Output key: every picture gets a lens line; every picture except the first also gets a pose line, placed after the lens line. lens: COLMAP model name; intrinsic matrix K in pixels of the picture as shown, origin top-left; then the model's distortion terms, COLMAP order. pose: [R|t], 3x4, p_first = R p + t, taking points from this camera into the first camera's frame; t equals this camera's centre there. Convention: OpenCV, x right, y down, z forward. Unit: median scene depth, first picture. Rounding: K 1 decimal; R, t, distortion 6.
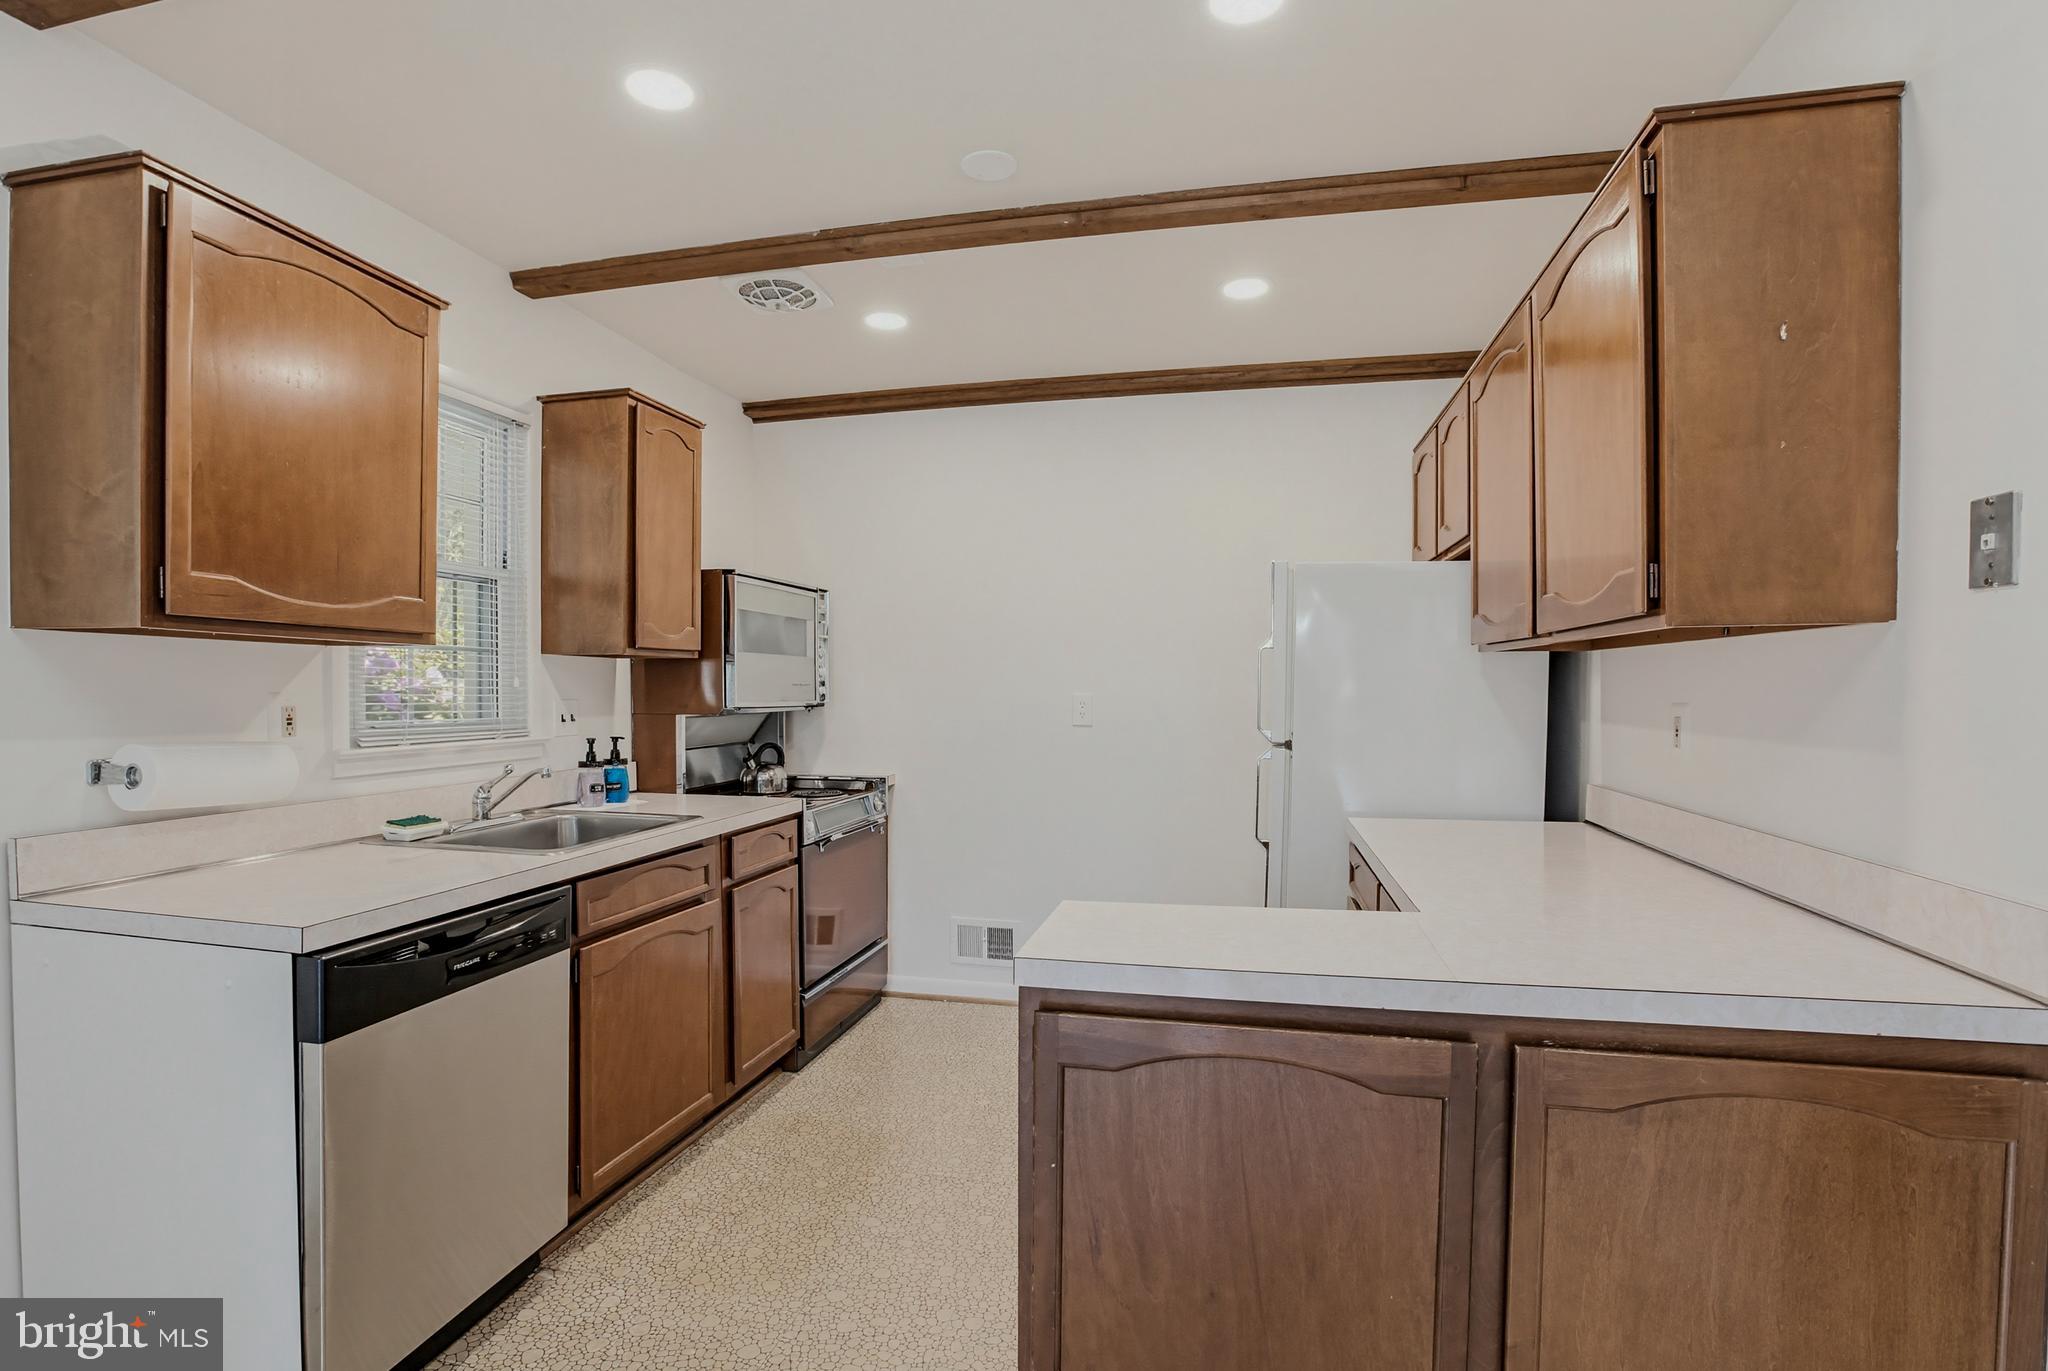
lens RADIAL K [[972.8, 0, 1024.0], [0, 972.8, 711.9], [0, 0, 1]] dist [-0.027029, 0.001014]
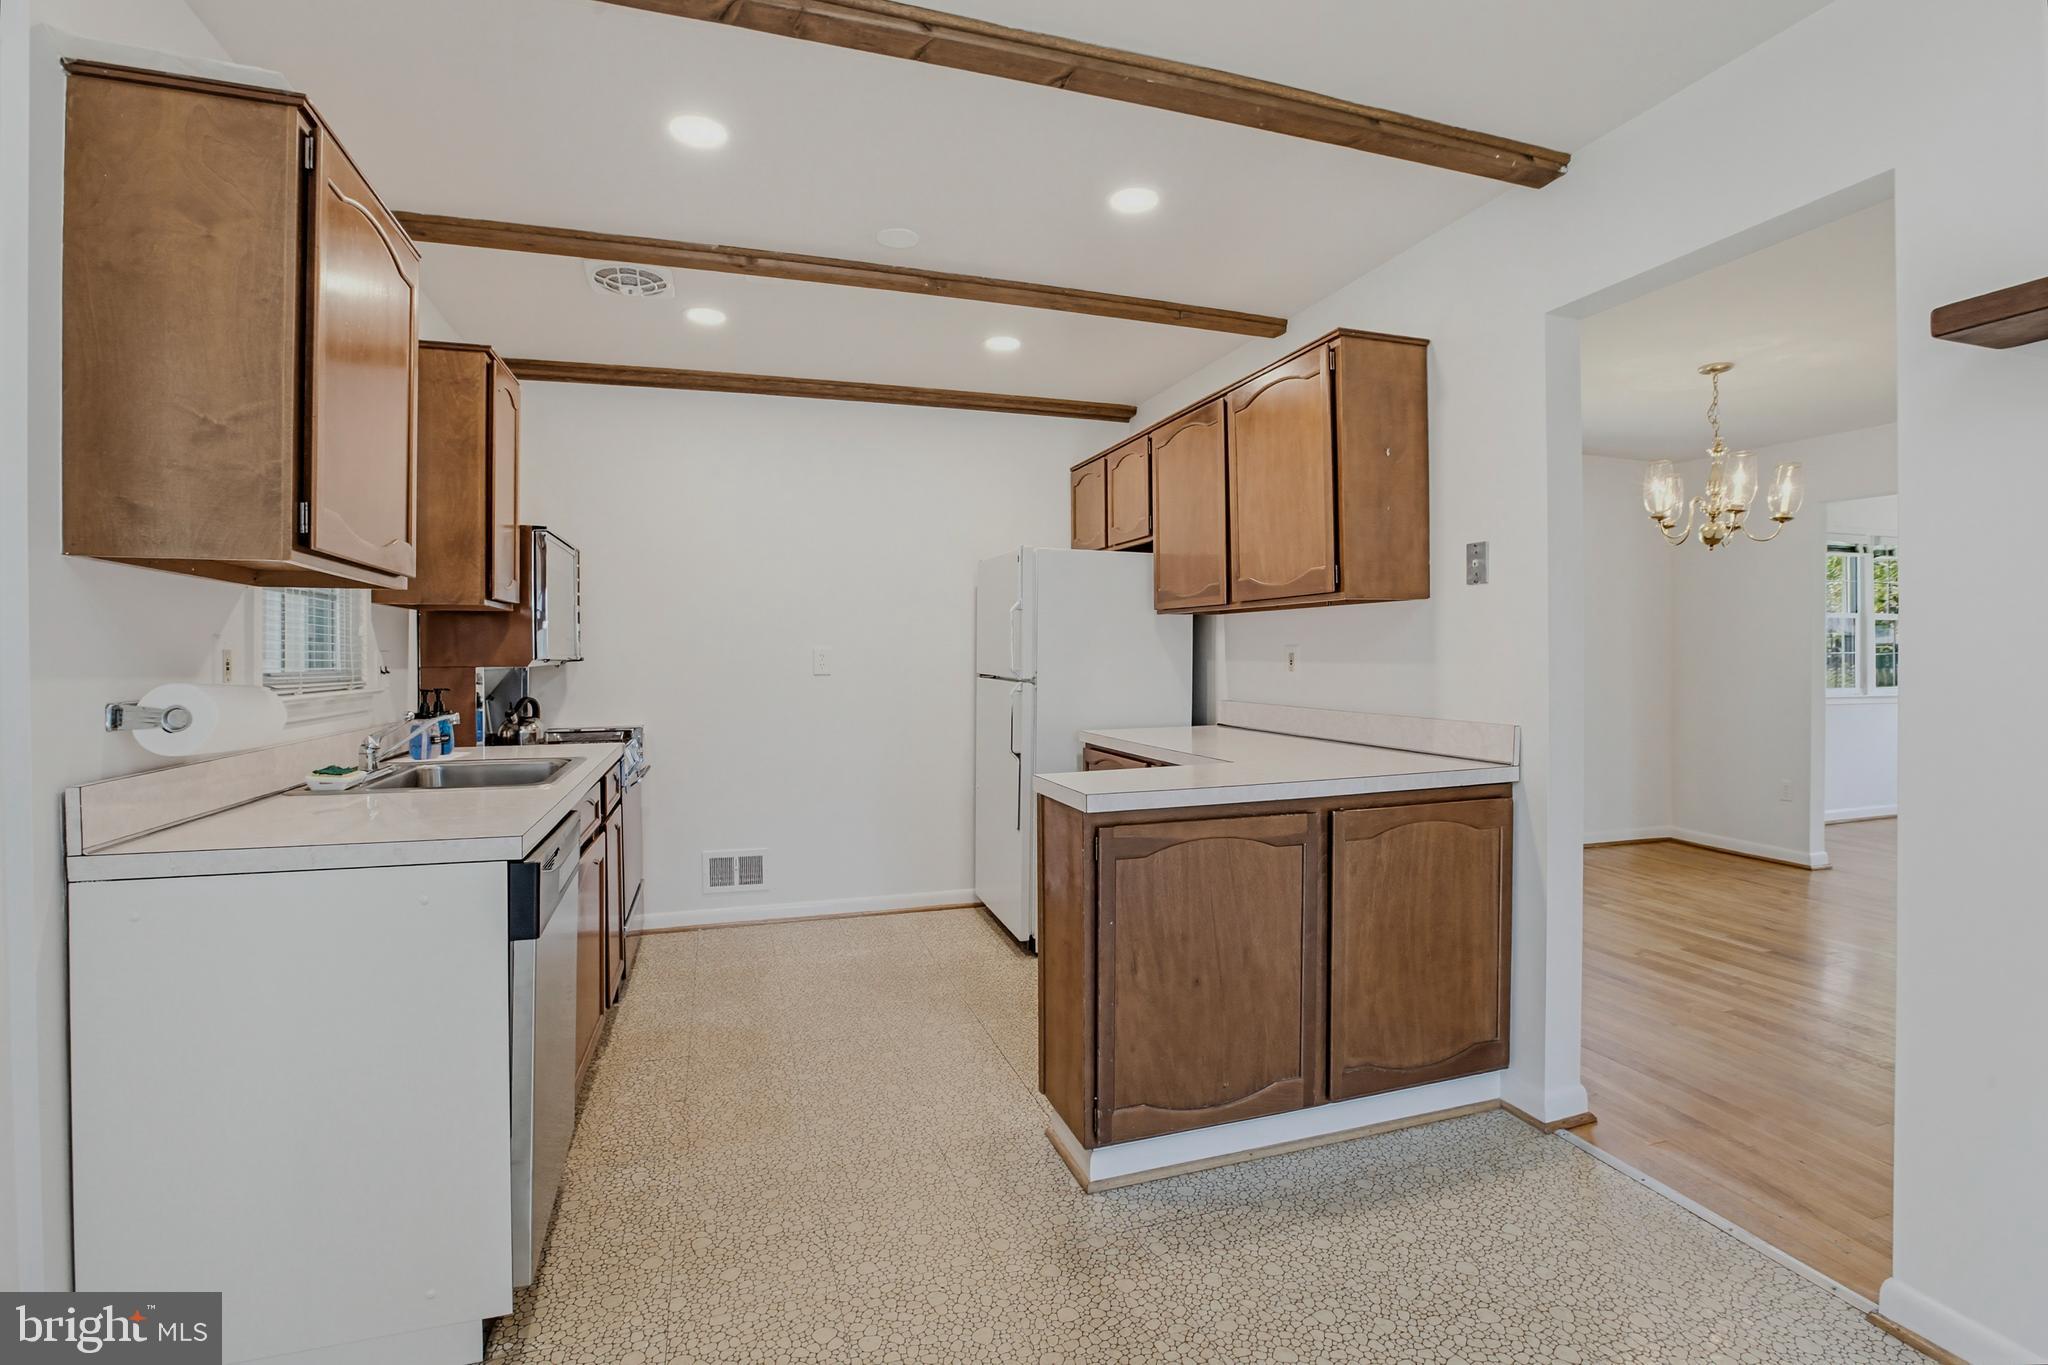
lens RADIAL K [[930.9, 0, 1033.6], [0, 930.9, 660.1], [0, 0, 1]] dist [-0.030566, 0.000836]
pose [[0.850789, -0.009233, 0.525426, -0.683716], [0.020272, 0.999678, -0.015258, 0.040108], [-0.525116, 0.023633, 0.850702, -0.197606]]
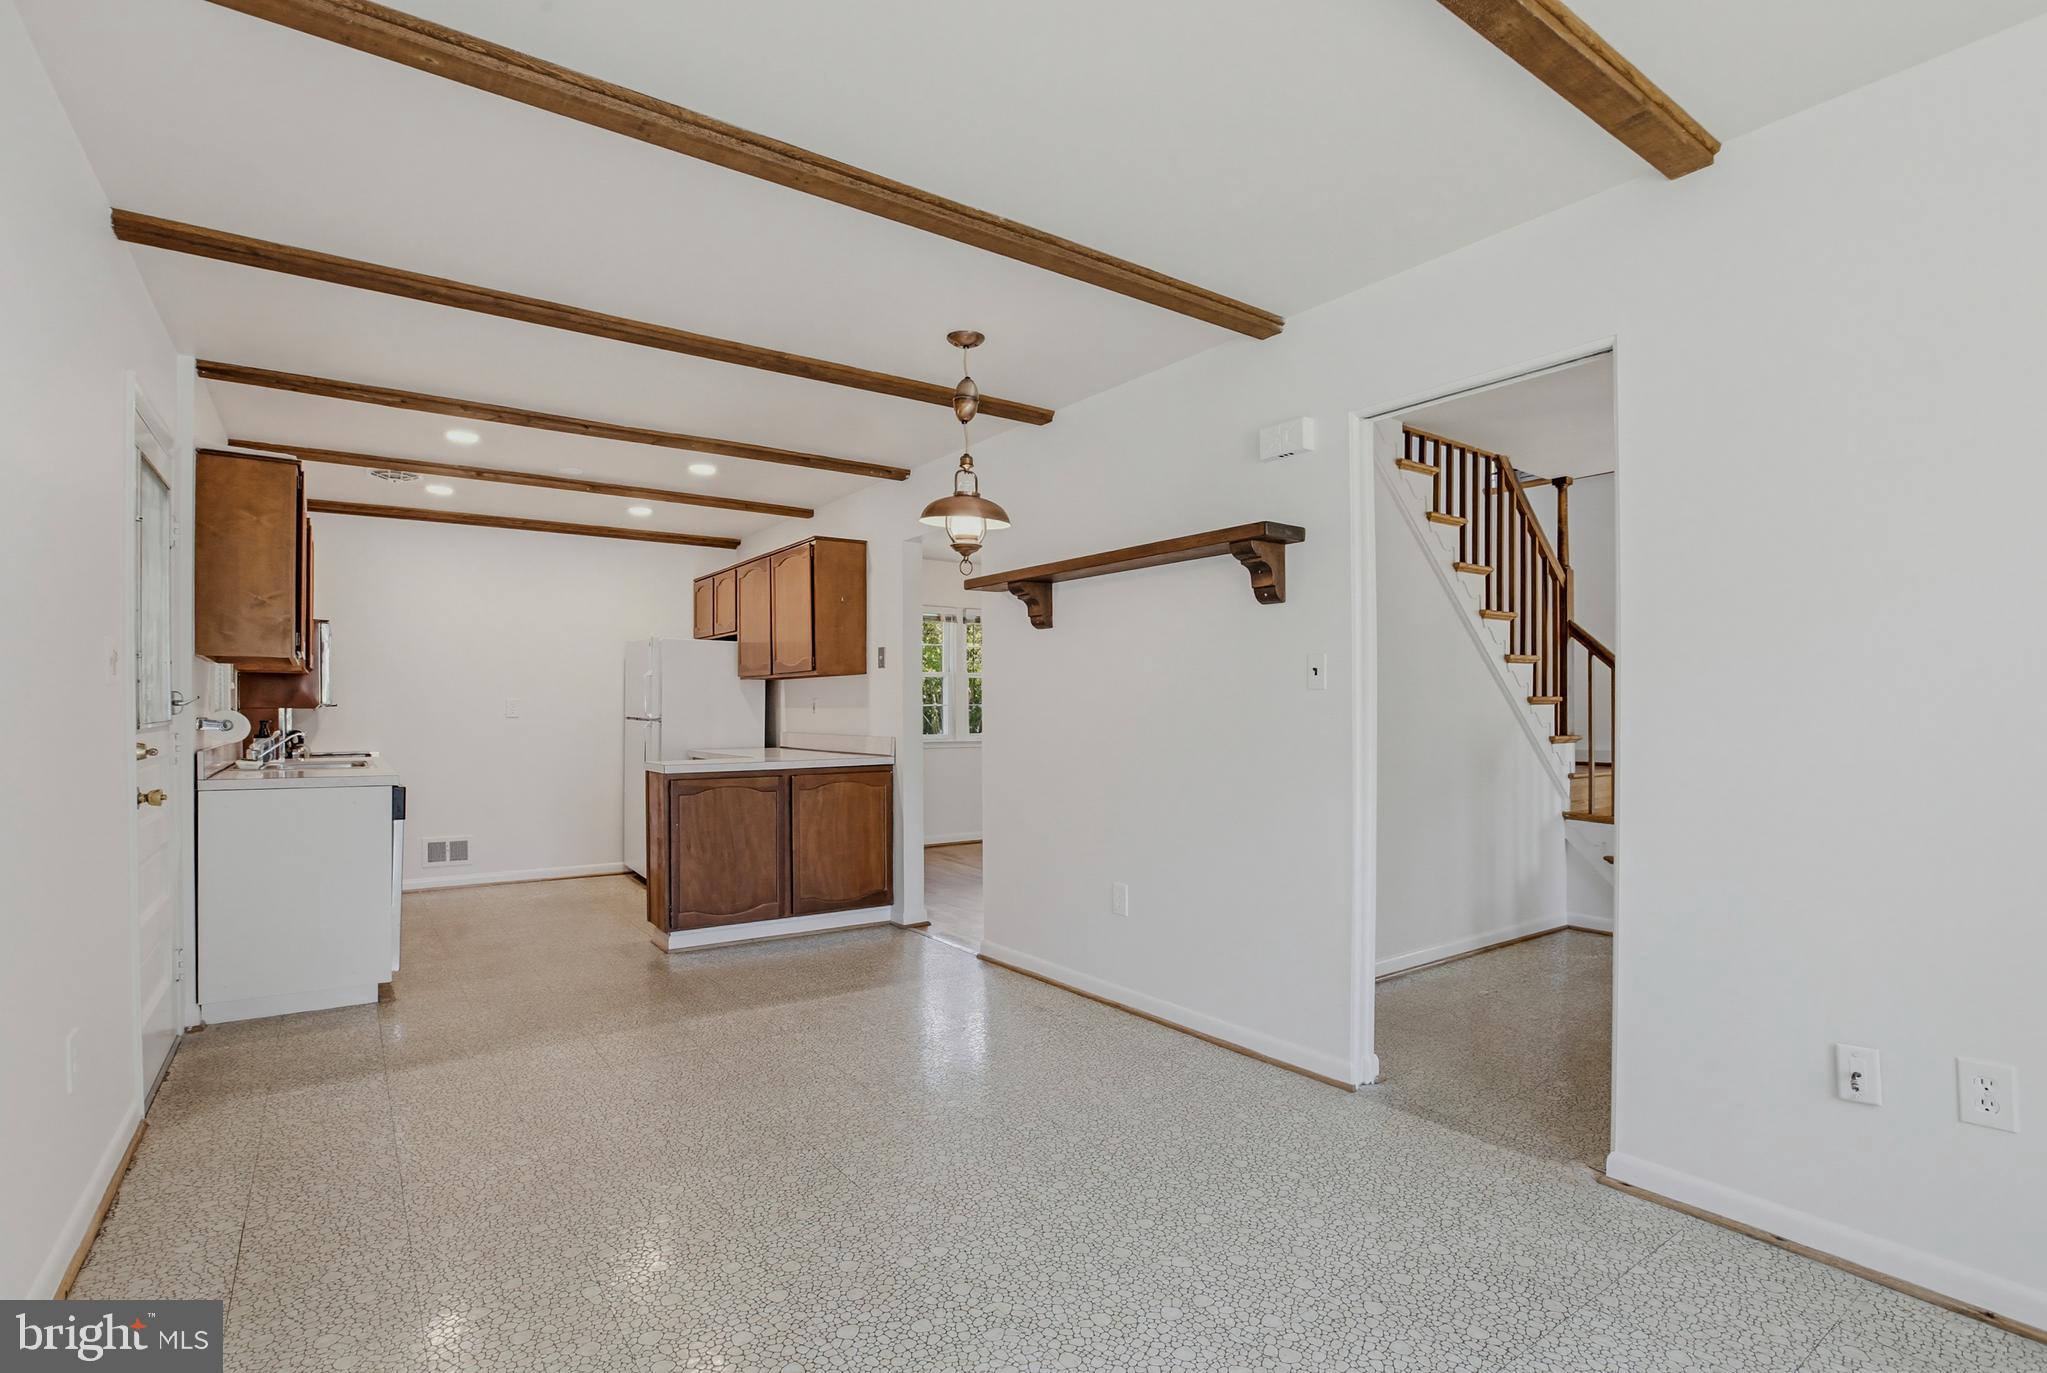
lens RADIAL K [[972.3, 0, 1023.5], [0, 972.3, 712.9], [0, 0, 1]] dist [-0.027029, 0.001014]
pose [[0.658653, -0.005504, 0.752427, -1.364647], [0.021776, 0.999694, -0.011749, 0.103273], [-0.752132, 0.024124, 0.658571, -1.729853]]
